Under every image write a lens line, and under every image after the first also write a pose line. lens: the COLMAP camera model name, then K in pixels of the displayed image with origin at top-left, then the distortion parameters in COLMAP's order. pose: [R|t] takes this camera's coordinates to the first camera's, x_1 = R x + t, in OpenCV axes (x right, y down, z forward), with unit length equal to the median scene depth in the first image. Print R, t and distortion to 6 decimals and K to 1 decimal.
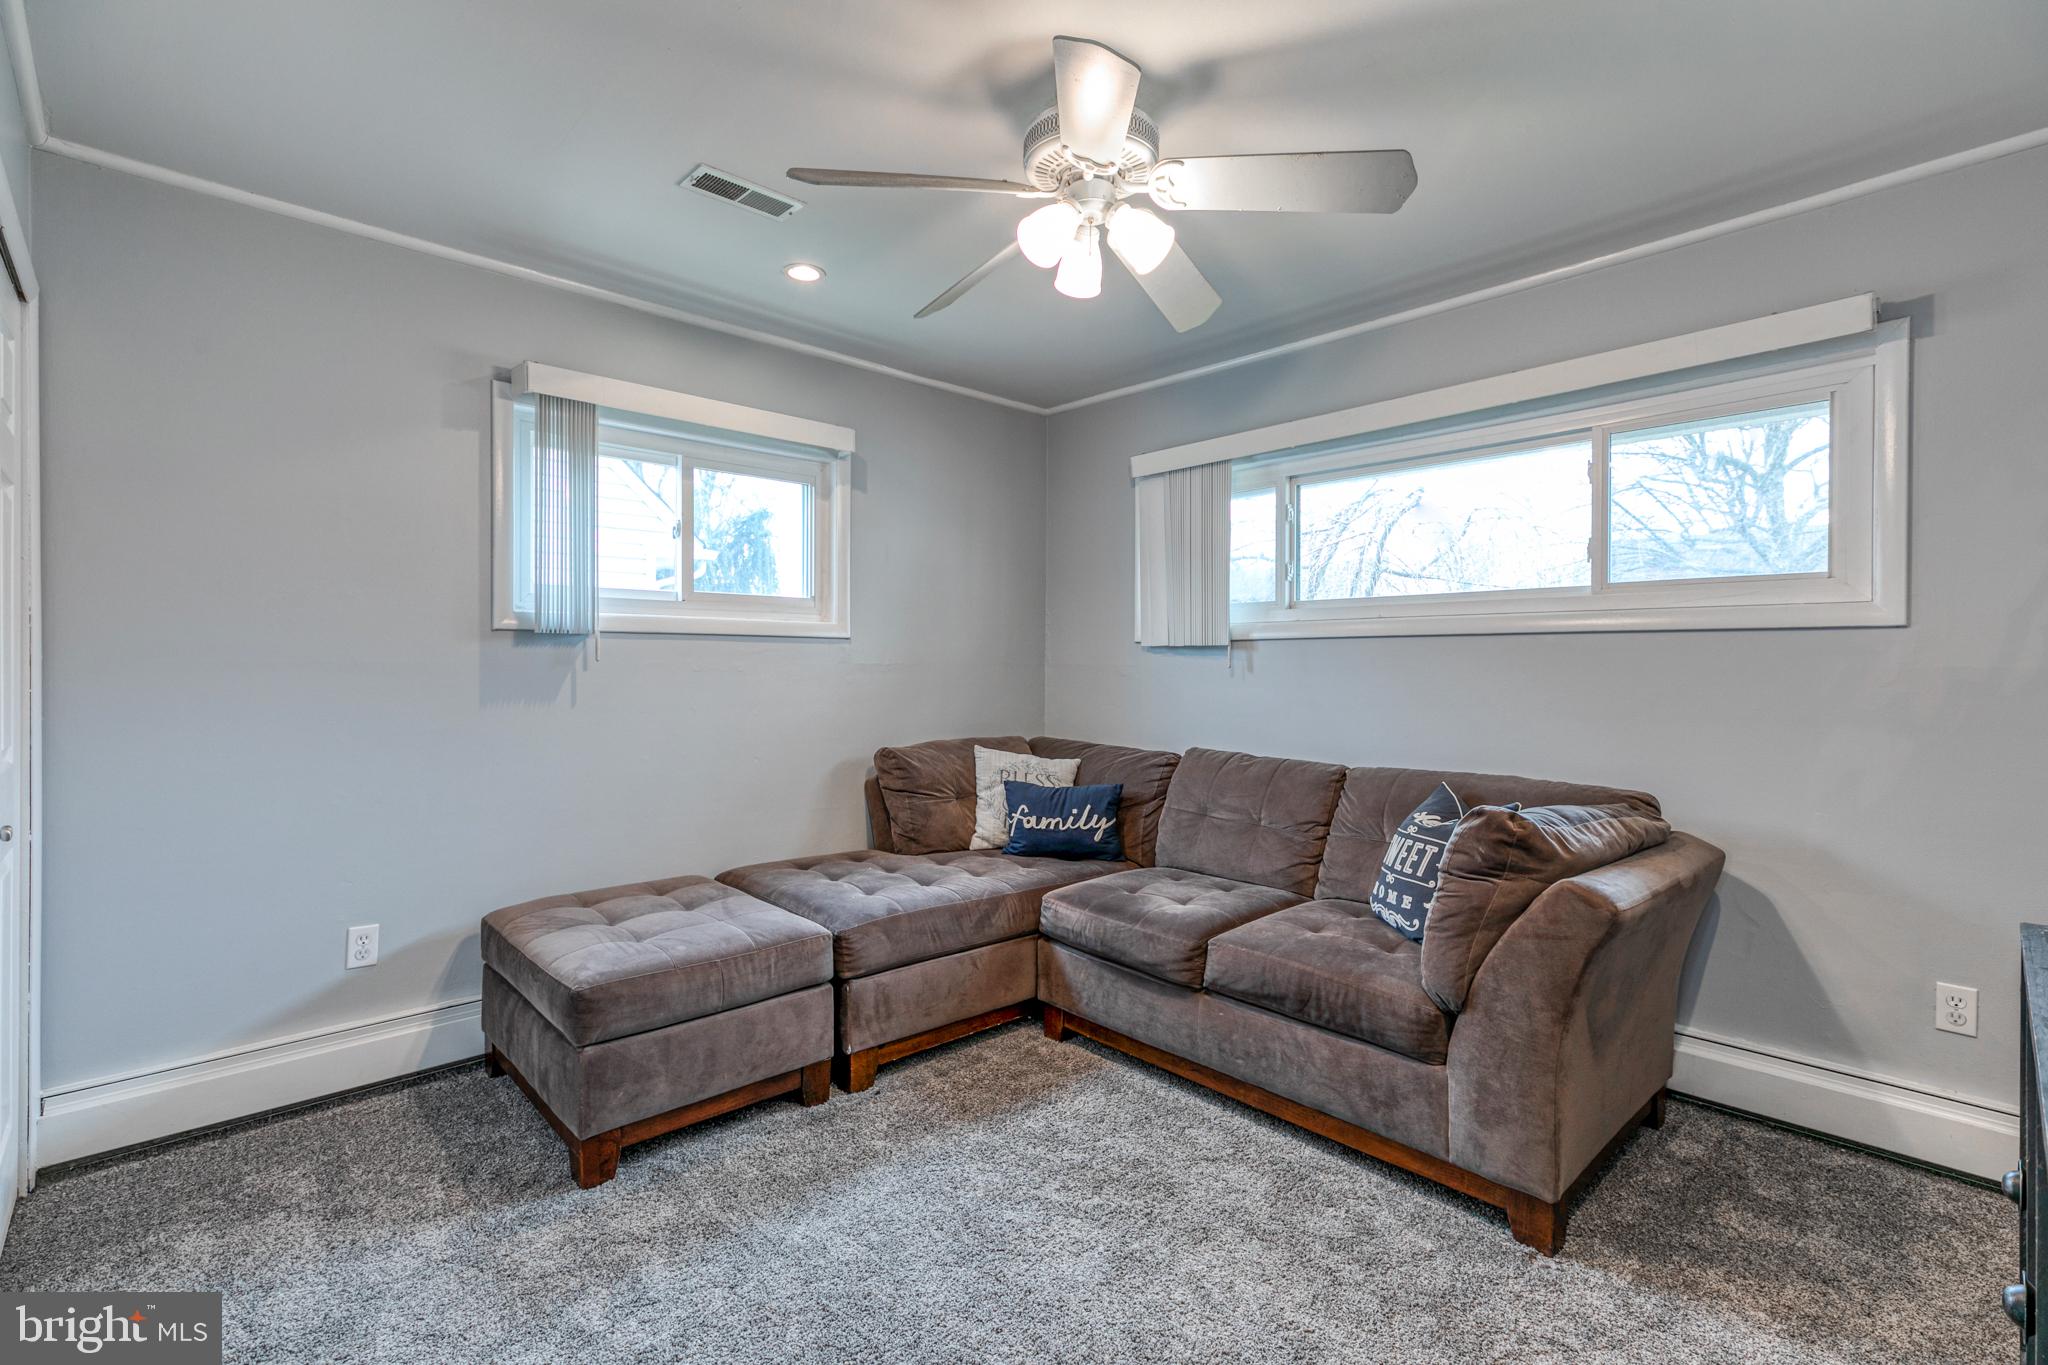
lens RADIAL K [[937.5, 0, 1033.7], [0, 937.5, 655.2], [0, 0, 1]] dist [0.009017, 0.000533]
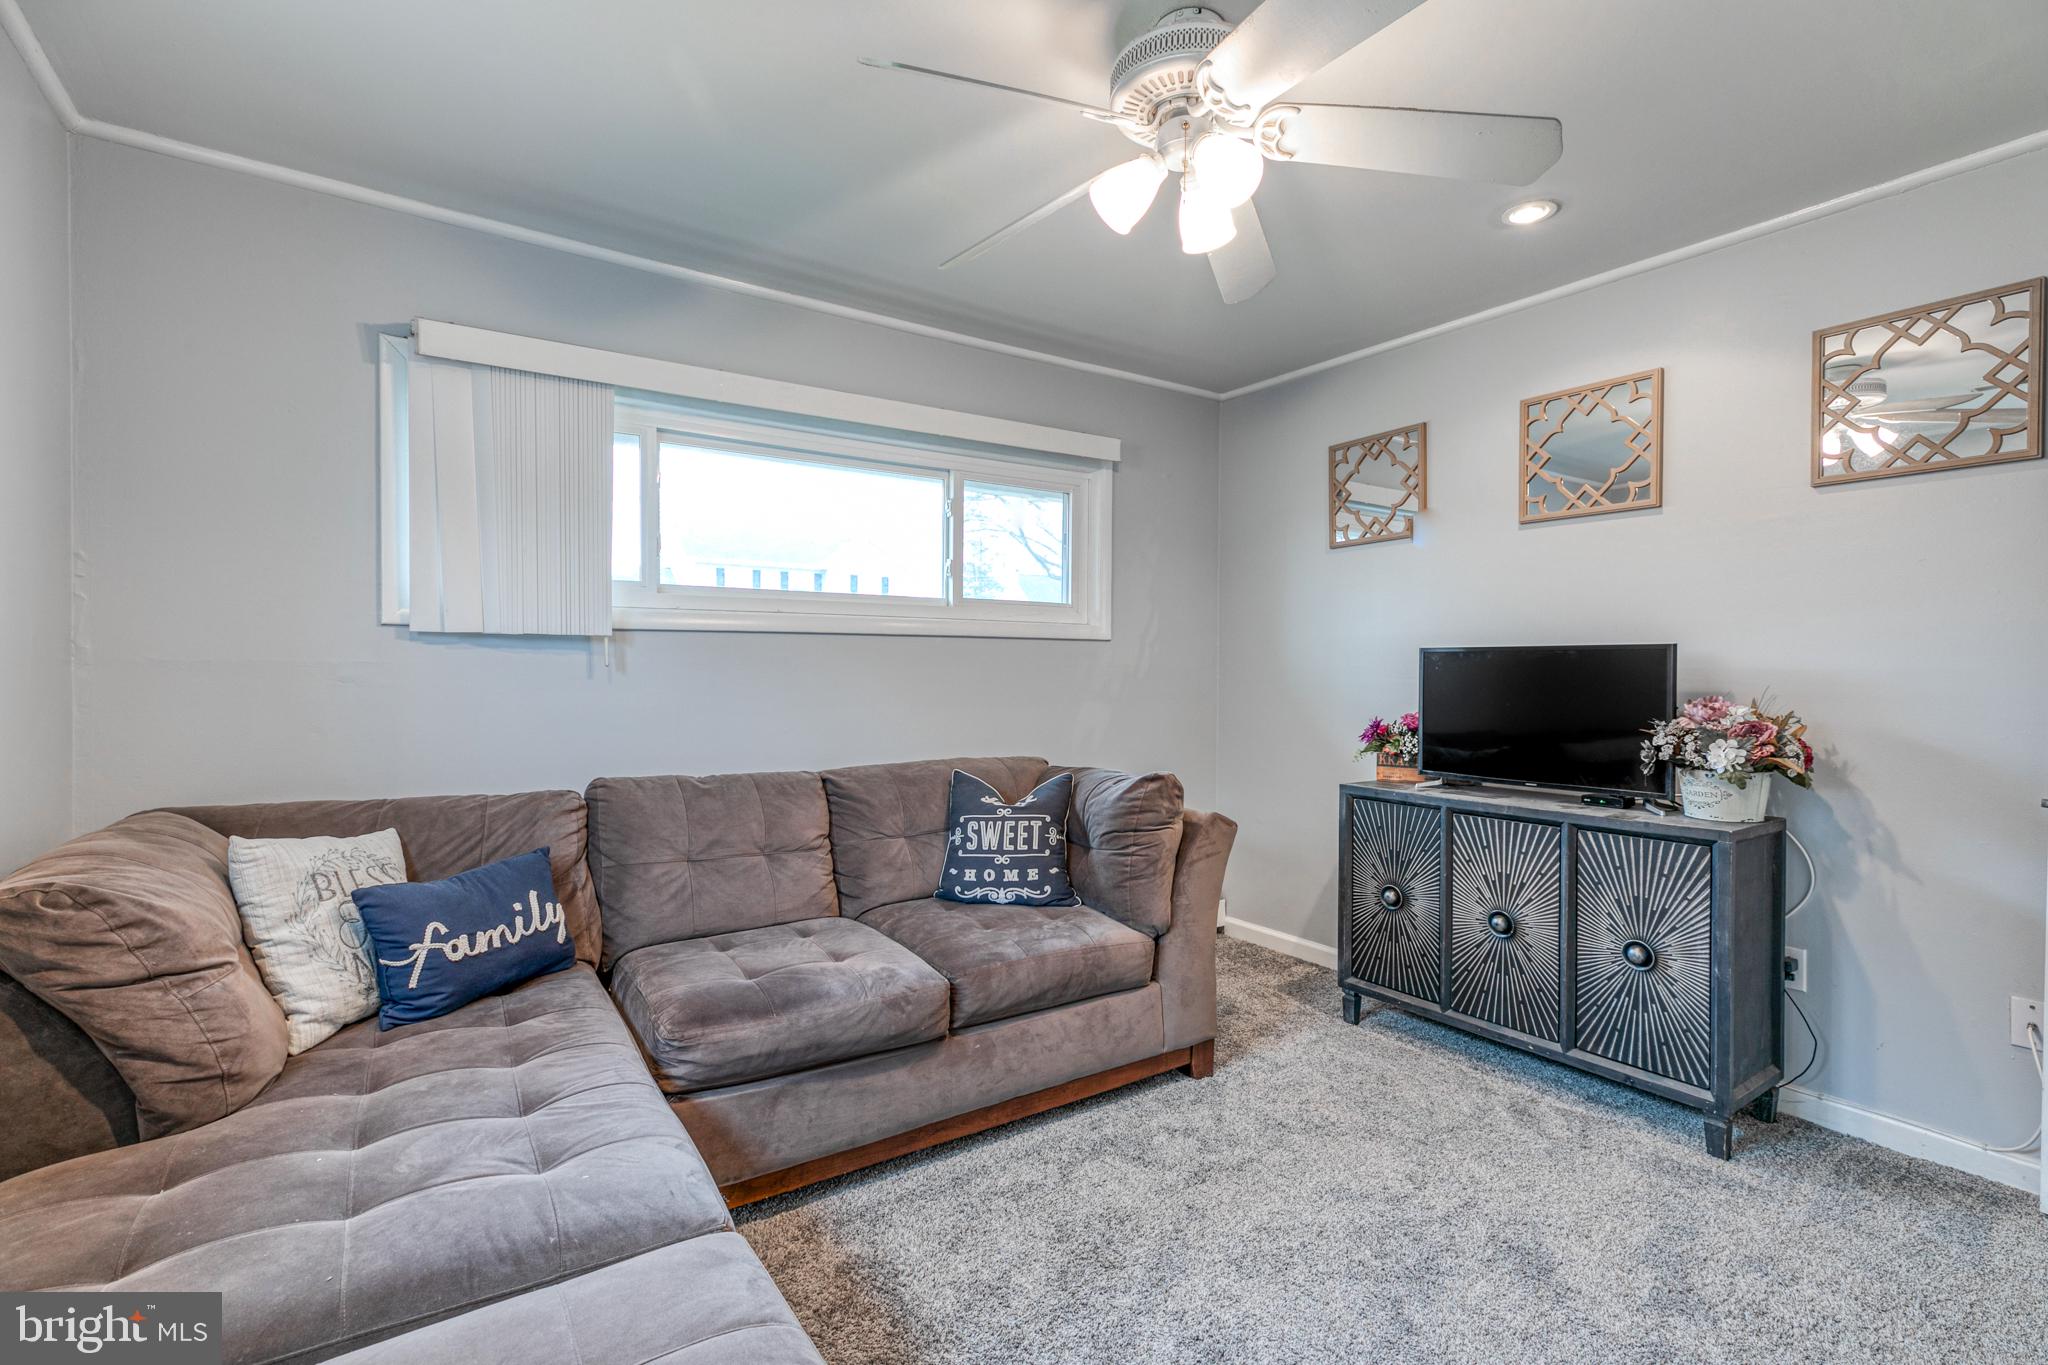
lens RADIAL K [[924.7, 0, 1018.6], [0, 924.7, 671.8], [0, 0, 1]] dist [0.003275, 0.000295]
pose [[0.161259, -0.010053, 0.986861, -0.606159], [-0.012228, 0.999851, 0.012183, 0.006426], [-0.986836, -0.014032, 0.161112, 0.736123]]
